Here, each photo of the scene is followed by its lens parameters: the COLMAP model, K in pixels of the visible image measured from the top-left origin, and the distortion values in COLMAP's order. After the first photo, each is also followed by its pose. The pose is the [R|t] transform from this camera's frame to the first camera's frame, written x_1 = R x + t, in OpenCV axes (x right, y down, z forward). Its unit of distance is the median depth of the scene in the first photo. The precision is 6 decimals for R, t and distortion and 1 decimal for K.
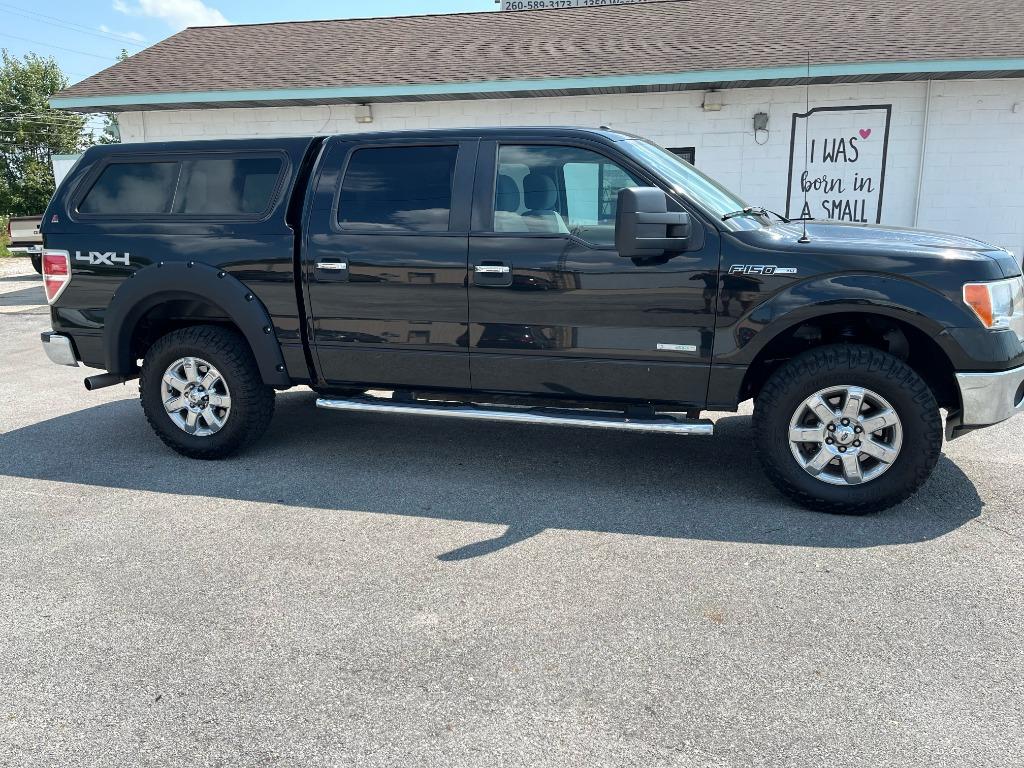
lens RADIAL K [[805.9, 0, 510.2], [0, 805.9, 413.2], [0, 0, 1]] dist [0.020423, -0.009682]
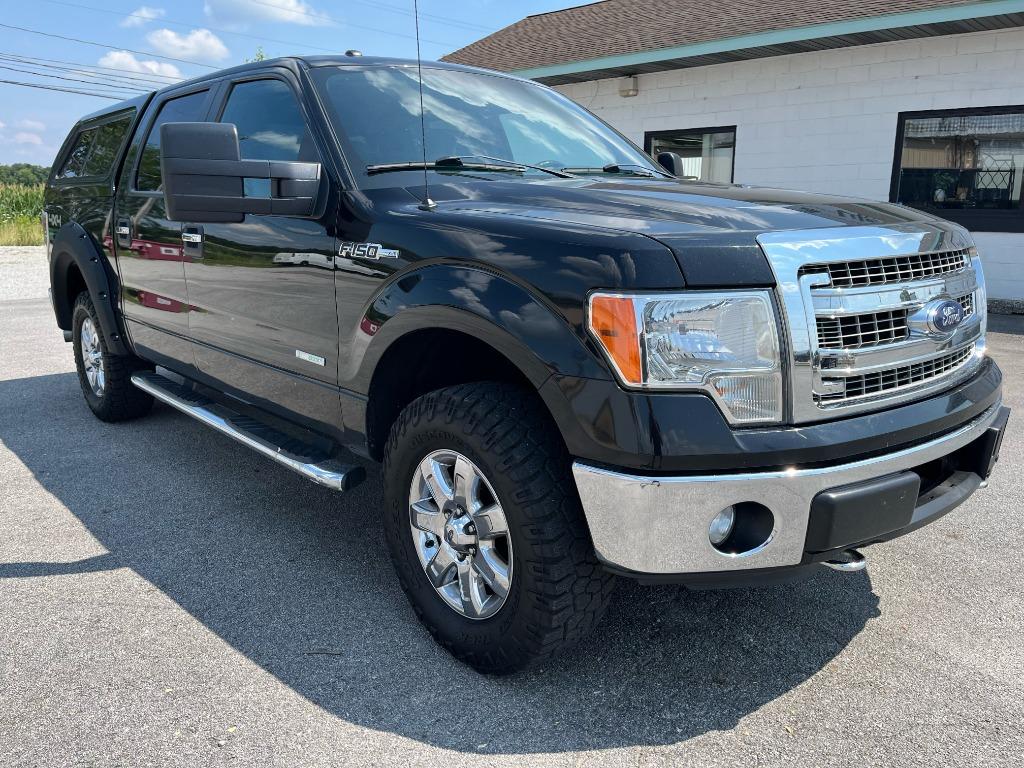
lens RADIAL K [[805.9, 0, 510.2], [0, 805.9, 413.2], [0, 0, 1]] dist [0.020423, -0.009682]
pose [[0.849435, 0.147619, -0.506625, 0.736115], [-0.142814, 0.988556, 0.048593, -0.095632], [0.508001, 0.031076, 0.860796, 0.502488]]
